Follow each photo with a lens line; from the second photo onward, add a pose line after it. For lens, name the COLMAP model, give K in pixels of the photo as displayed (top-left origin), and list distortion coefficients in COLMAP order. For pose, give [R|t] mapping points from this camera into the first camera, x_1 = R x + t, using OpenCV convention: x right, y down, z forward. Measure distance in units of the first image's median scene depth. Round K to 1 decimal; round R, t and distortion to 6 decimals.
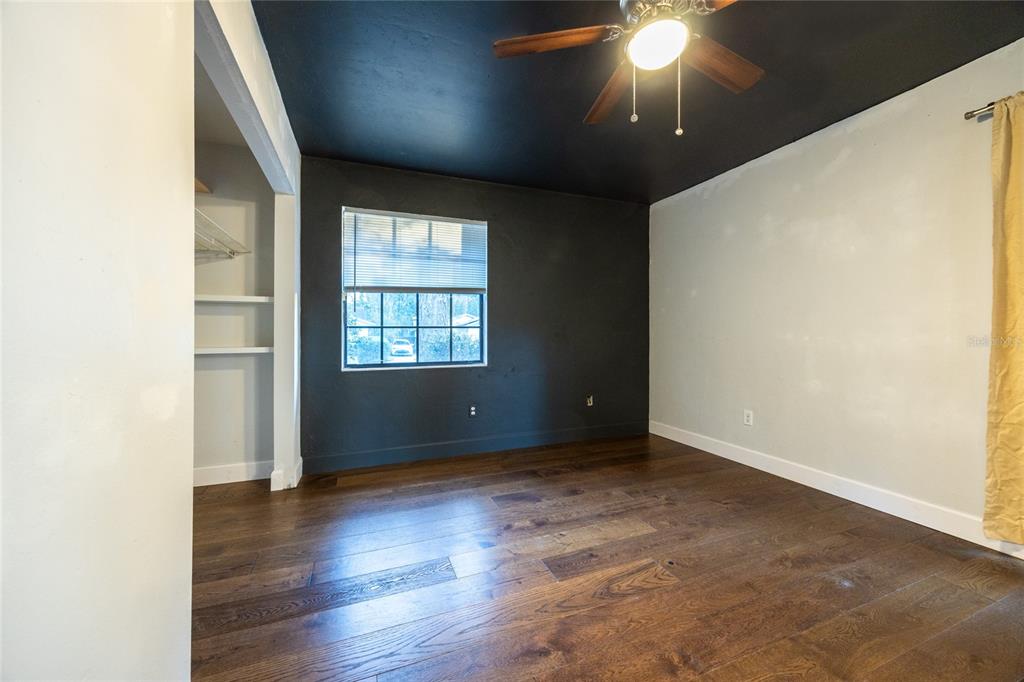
lens RADIAL K [[397.3, 0, 520.6], [0, 397.3, 338.4], [0, 0, 1]] dist [-0.003064, -0.000333]
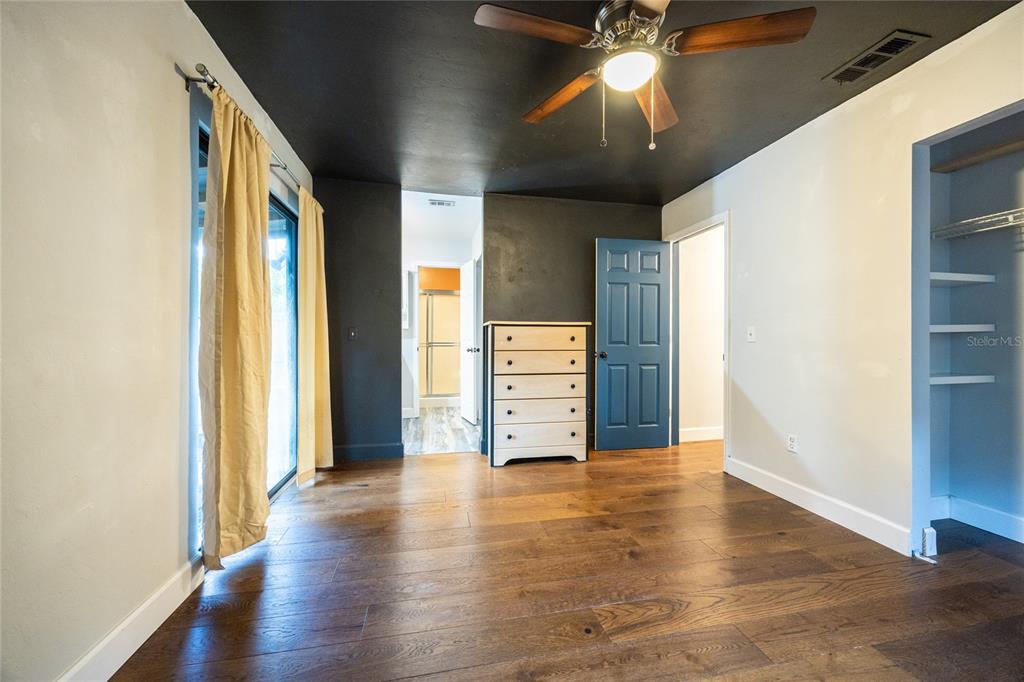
lens RADIAL K [[397.3, 0, 510.6], [0, 397.3, 344.5], [0, 0, 1]] dist [-0.003064, -0.000333]
pose [[-0.982436, 0.006356, 0.186491, 0.227297], [0.008279, 0.999920, 0.009536, -0.007811], [-0.186416, 0.010913, -0.982410, 1.076247]]
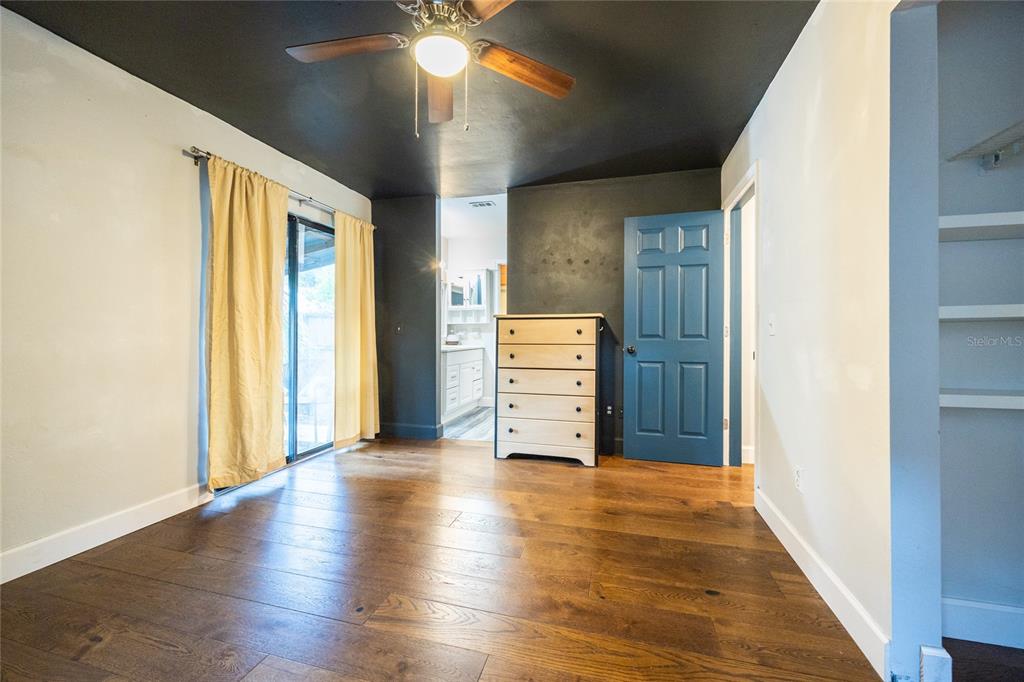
lens RADIAL K [[397.3, 0, 501.7], [0, 397.3, 338.6], [0, 0, 1]] dist [-0.003064, -0.000333]
pose [[-0.788299, 0.003125, 0.615284, -0.220190], [0.008202, 0.999952, 0.005430, -0.001893], [-0.615237, 0.009327, -0.788287, 0.877515]]
